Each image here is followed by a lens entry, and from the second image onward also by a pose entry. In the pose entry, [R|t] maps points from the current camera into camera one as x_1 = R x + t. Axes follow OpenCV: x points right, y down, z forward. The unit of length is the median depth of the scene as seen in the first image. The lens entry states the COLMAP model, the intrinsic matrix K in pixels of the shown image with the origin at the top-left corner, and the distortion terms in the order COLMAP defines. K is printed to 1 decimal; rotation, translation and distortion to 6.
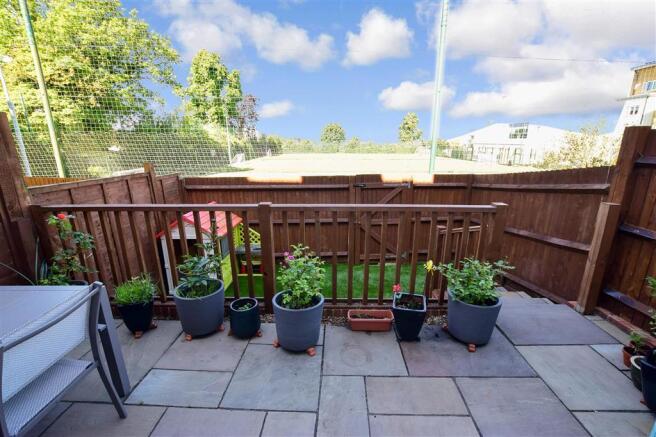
lens RADIAL K [[289.9, 0, 330.8], [0, 289.9, 220.0], [0, 0, 1]] dist [-0.032336, 0.002324]
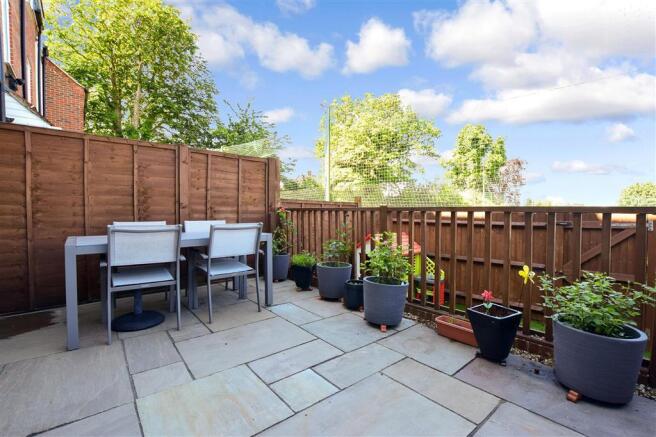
lens RADIAL K [[289.9, 0, 330.8], [0, 289.9, 219.0], [0, 0, 1]] dist [-0.032336, 0.002324]
pose [[0.667884, 0.024977, -0.743846, 0.059671], [-0.194656, 0.970511, -0.142190, 0.024467], [0.718359, 0.239760, 0.653051, 0.003959]]
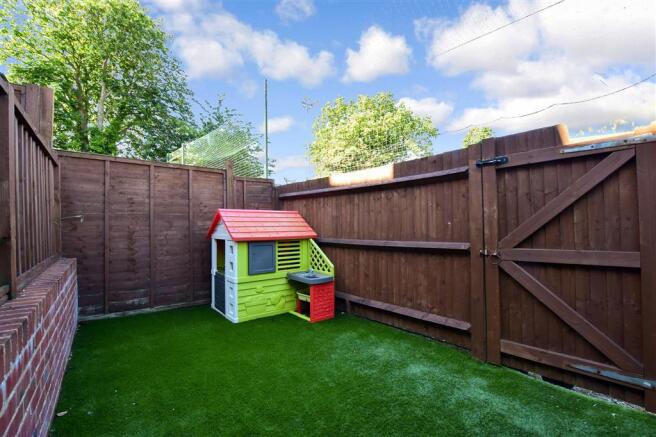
lens RADIAL K [[289.9, 0, 328.2], [0, 289.9, 220.9], [0, 0, 1]] dist [-0.032336, 0.002324]
pose [[0.629358, -0.010292, -0.777047, 0.063321], [-0.187408, 0.968391, -0.164615, 0.017958], [0.754179, 0.249226, 0.607536, 0.135933]]
